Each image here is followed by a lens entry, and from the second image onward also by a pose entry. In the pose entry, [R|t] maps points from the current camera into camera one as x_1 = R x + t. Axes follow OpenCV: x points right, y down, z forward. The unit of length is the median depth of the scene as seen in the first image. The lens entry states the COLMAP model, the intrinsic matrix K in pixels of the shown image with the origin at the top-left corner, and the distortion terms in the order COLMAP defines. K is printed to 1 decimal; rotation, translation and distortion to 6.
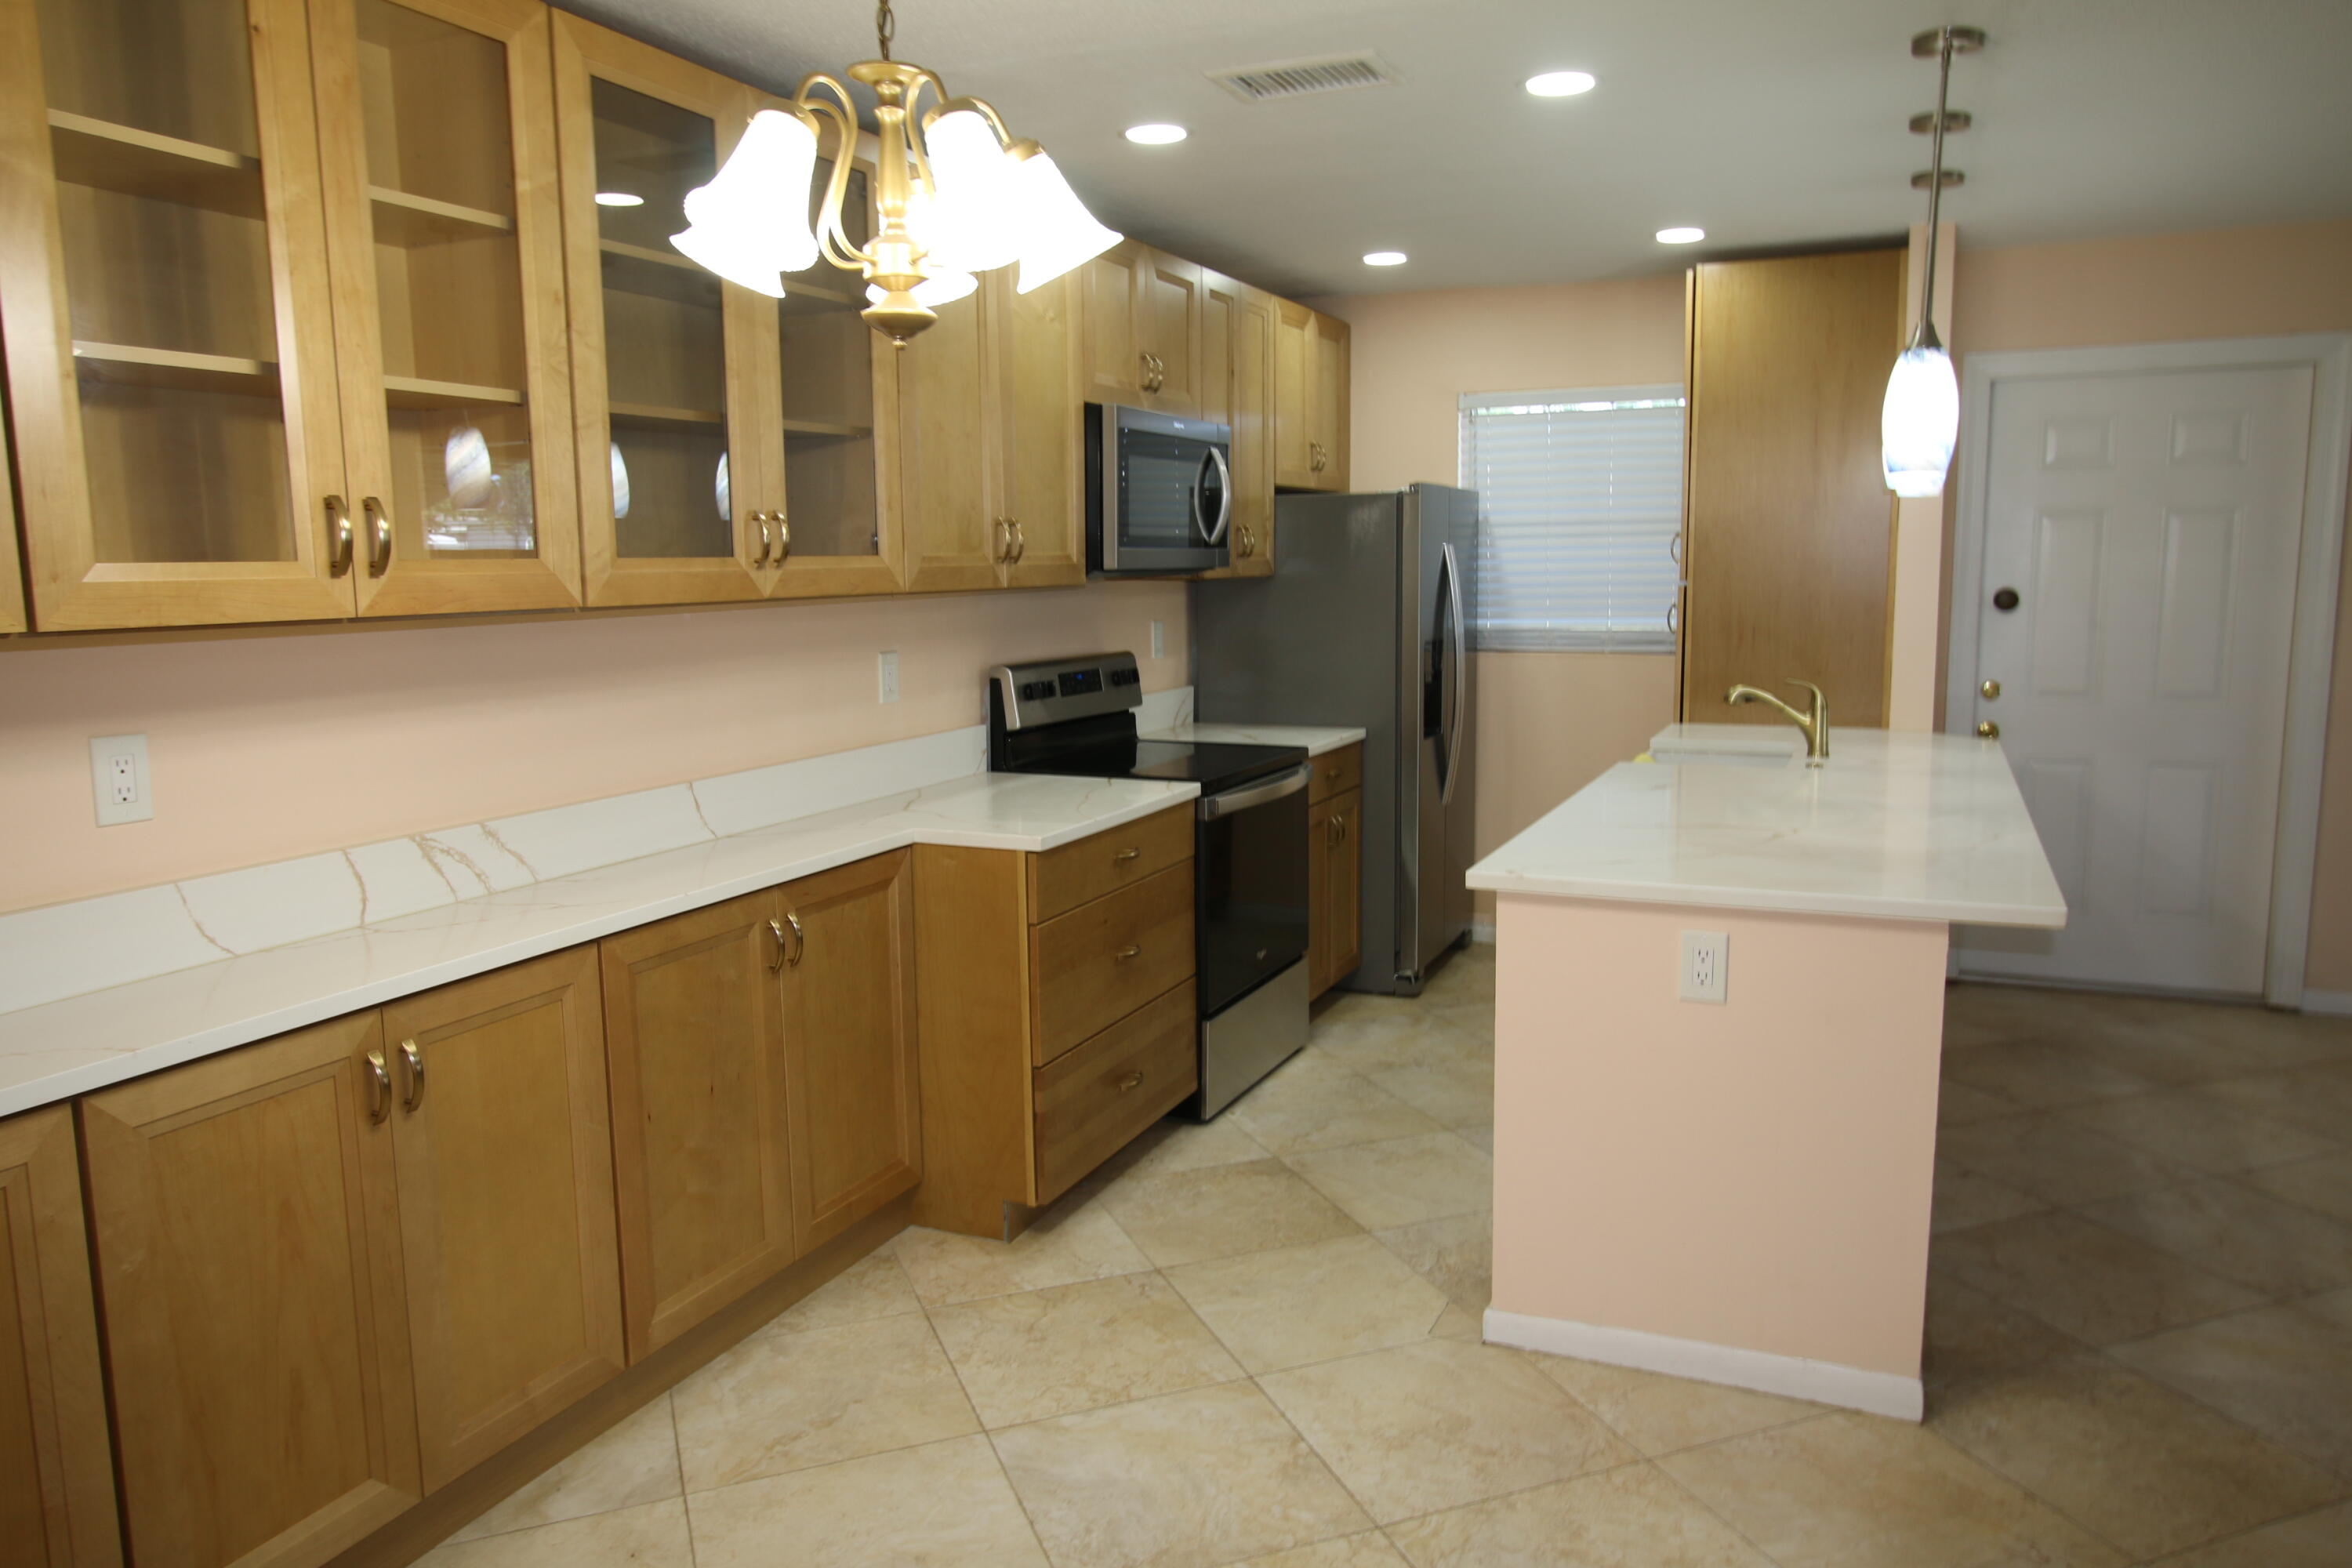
lens RADIAL K [[1651.5, 0, 1175.5], [0, 1651.5, 786.1], [0, 0, 1]] dist [0.013629, 0.010803]
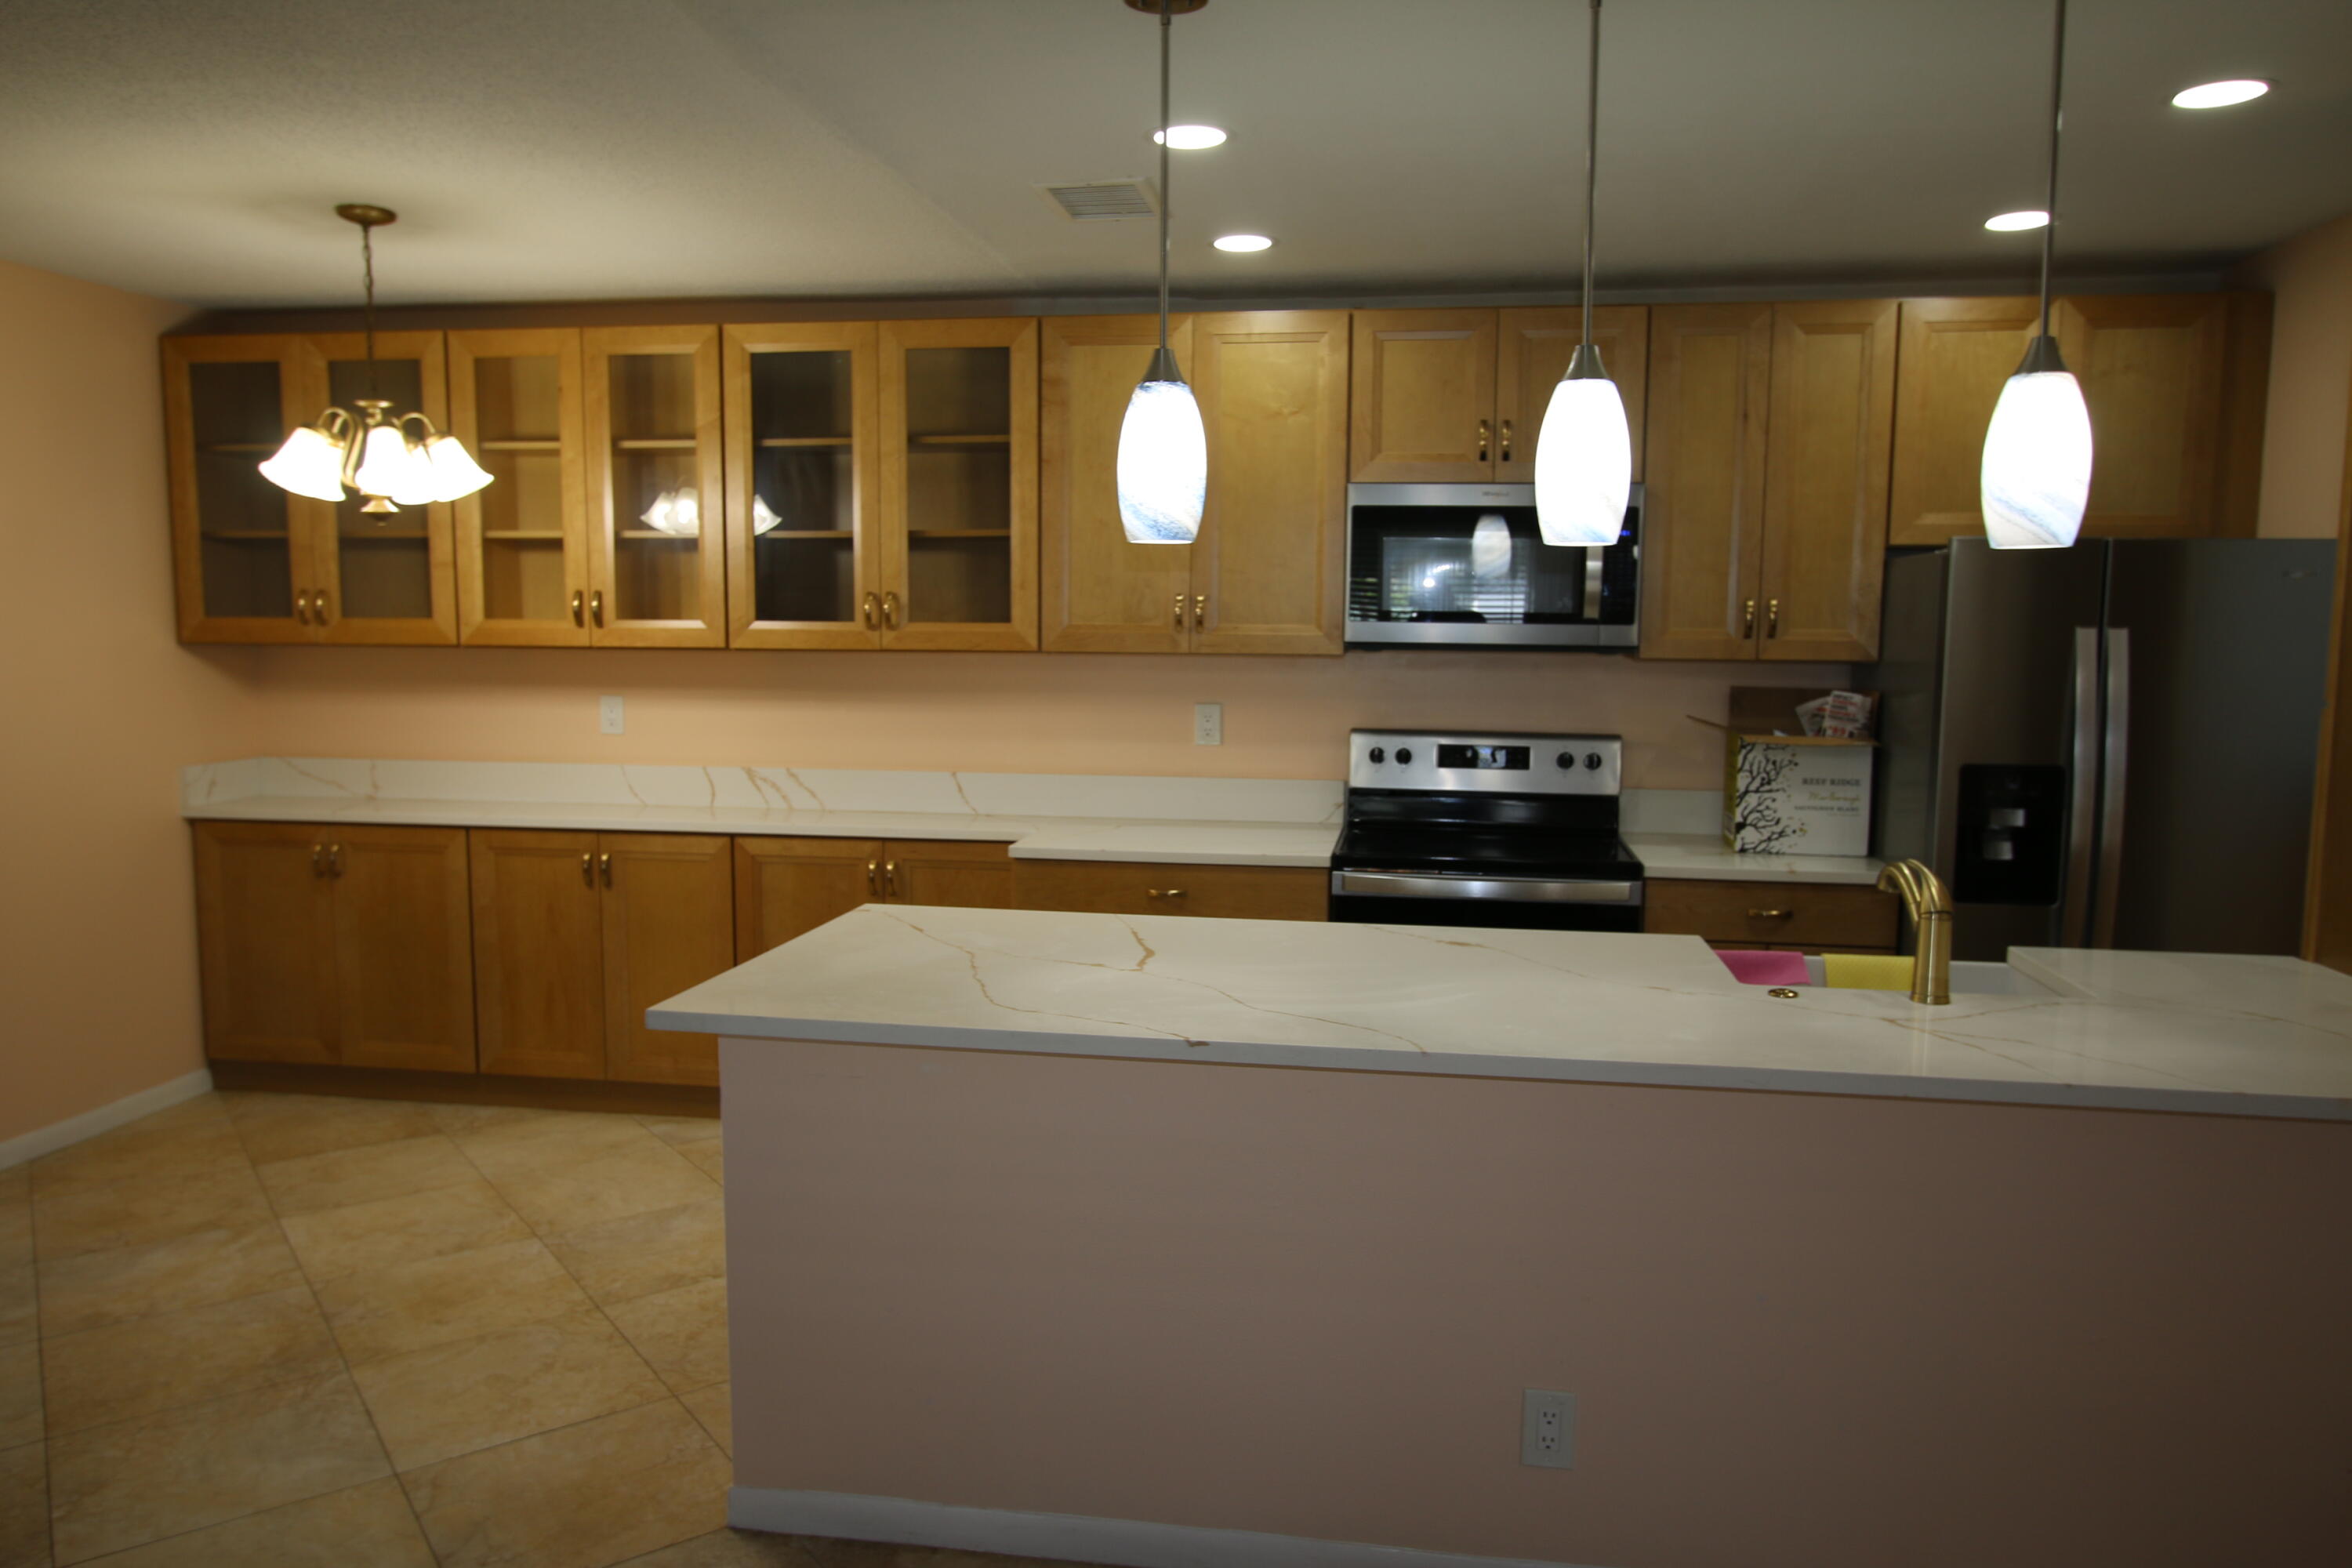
lens RADIAL K [[1627.0, 0, 1175.9], [0, 1627.0, 787.8], [0, 0, 1]] dist [0.008229, 0.001979]
pose [[0.258705, 0.110839, -0.959576, 1.184664], [-0.145876, 0.986485, 0.074618, -0.128306], [0.954878, 0.120675, 0.271377, 0.802249]]
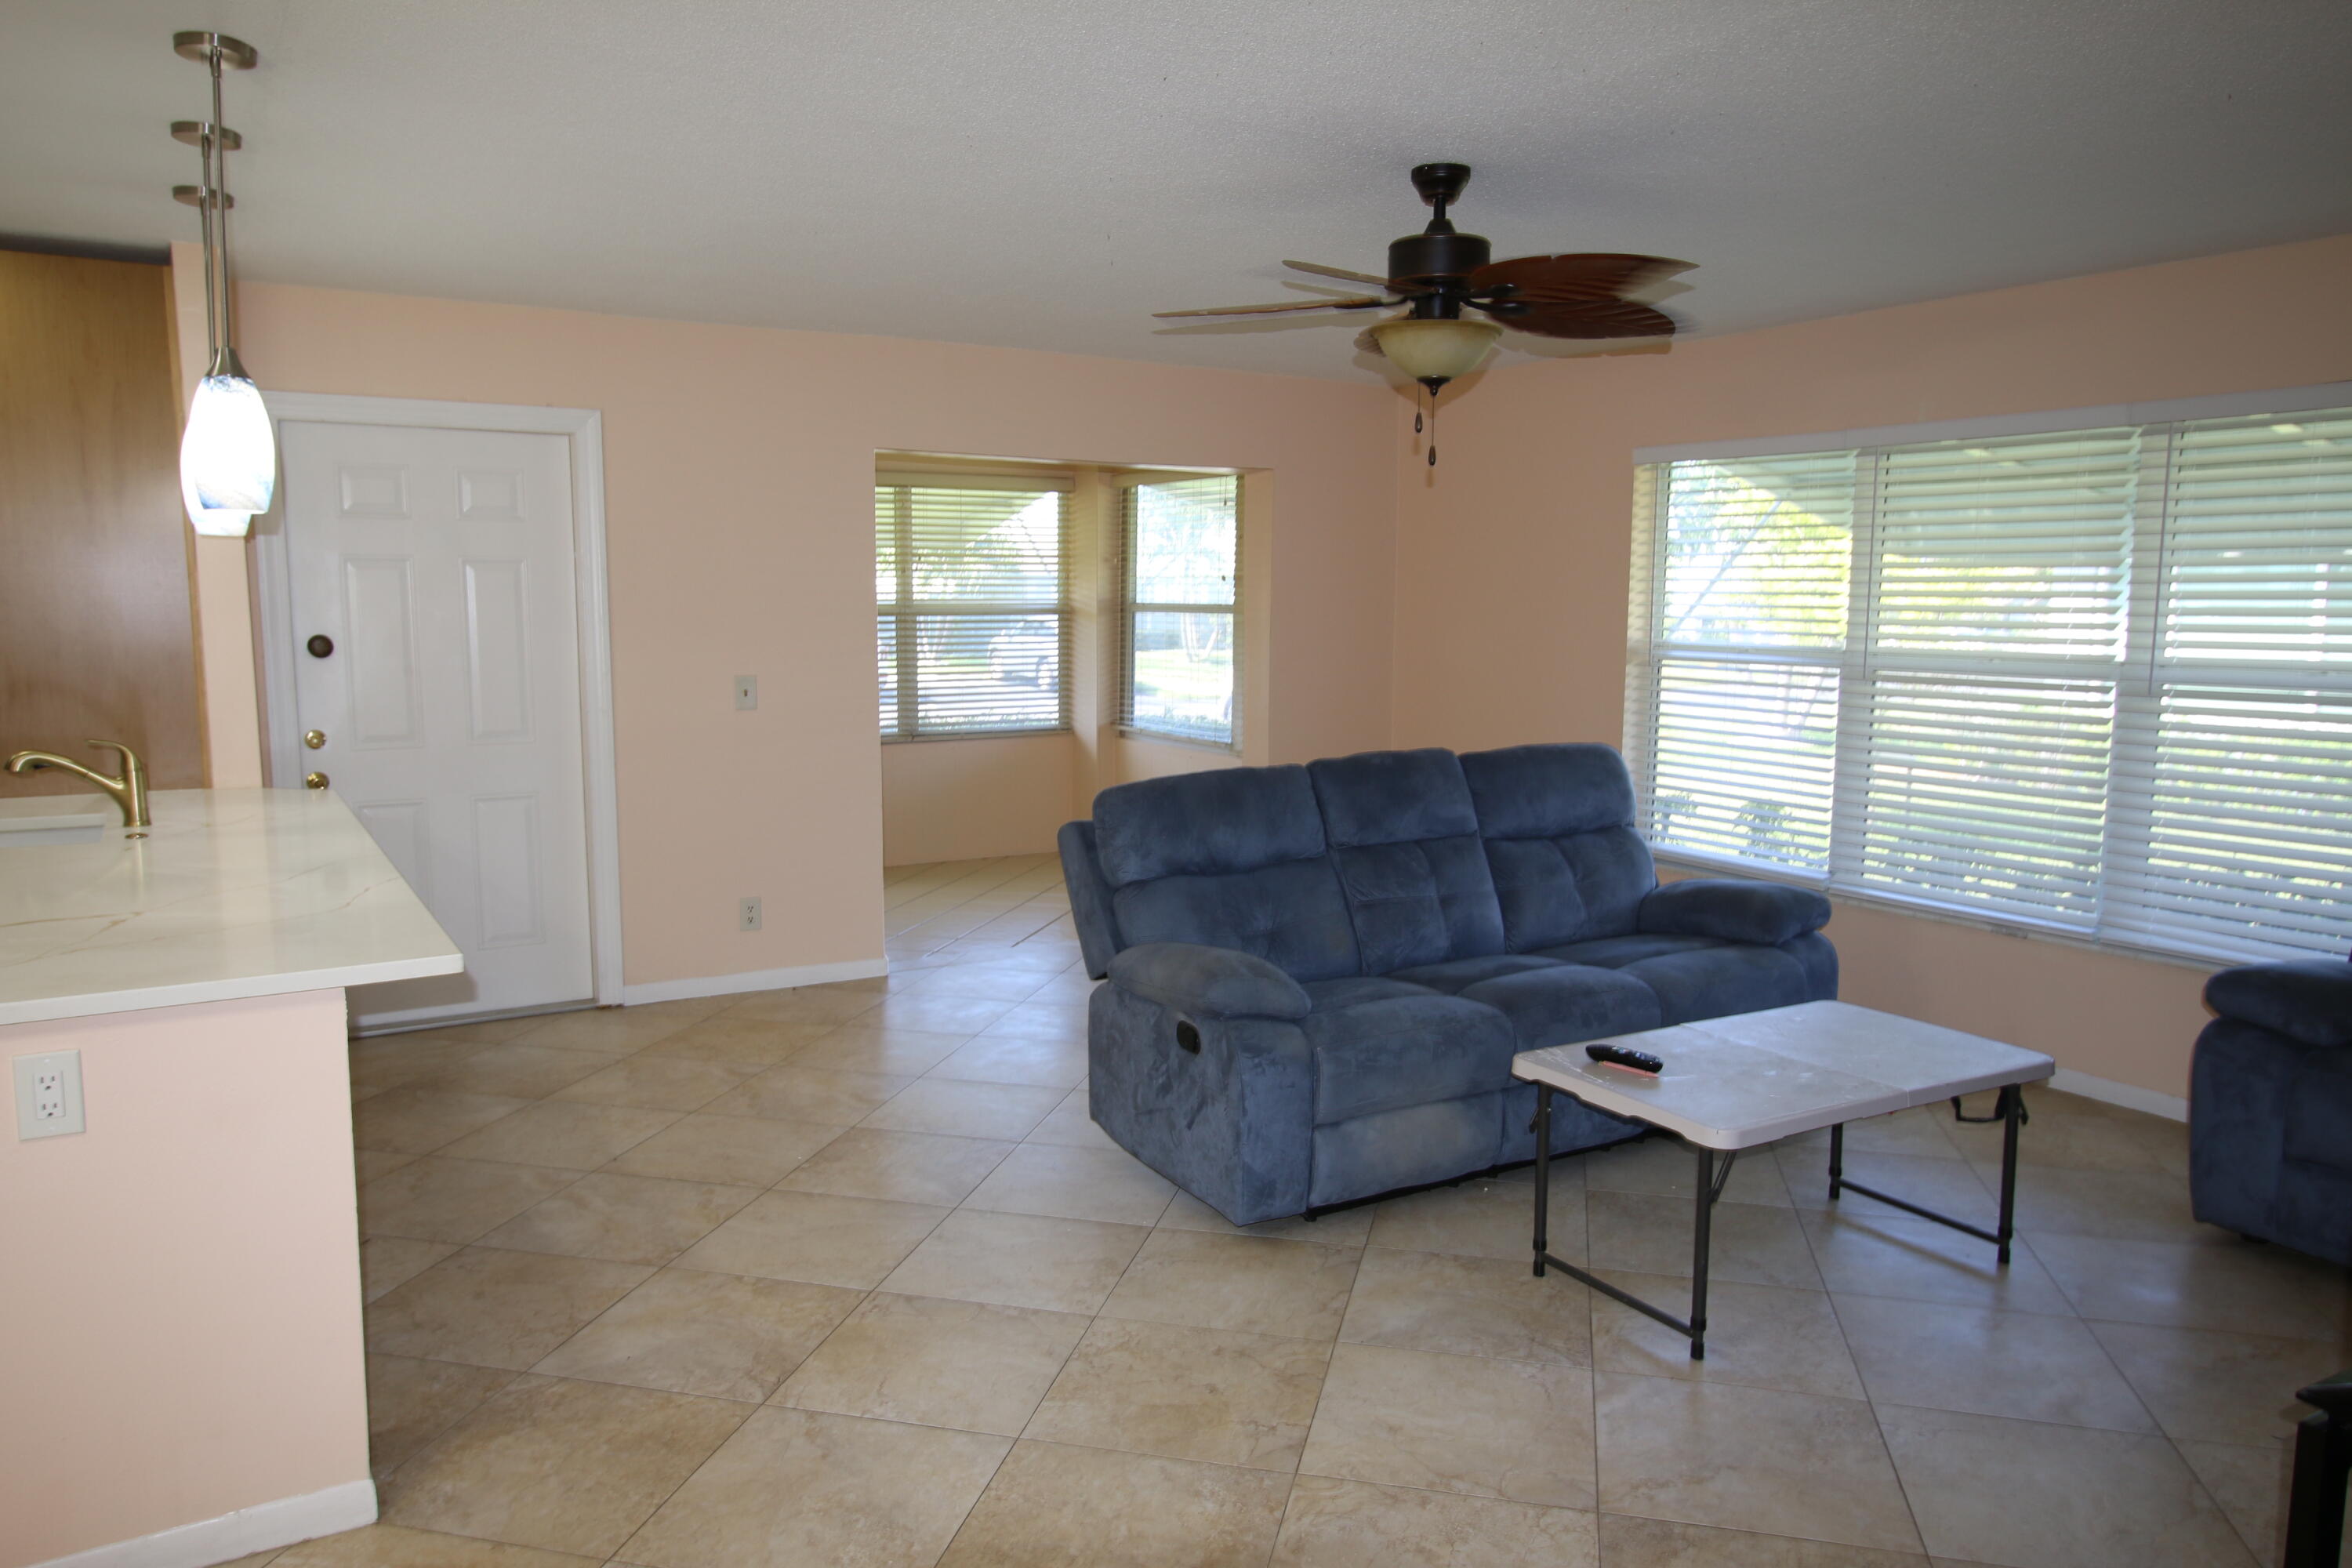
lens RADIAL K [[1651.5, 0, 1176.6], [0, 1651.5, 780.9], [0, 0, 1]] dist [0.013629, 0.010803]
pose [[0.572429, -0.080169, 0.816026, -0.020377], [0.105091, 0.994174, 0.023952, -0.005879], [-0.813192, 0.072046, 0.577519, 0.048123]]
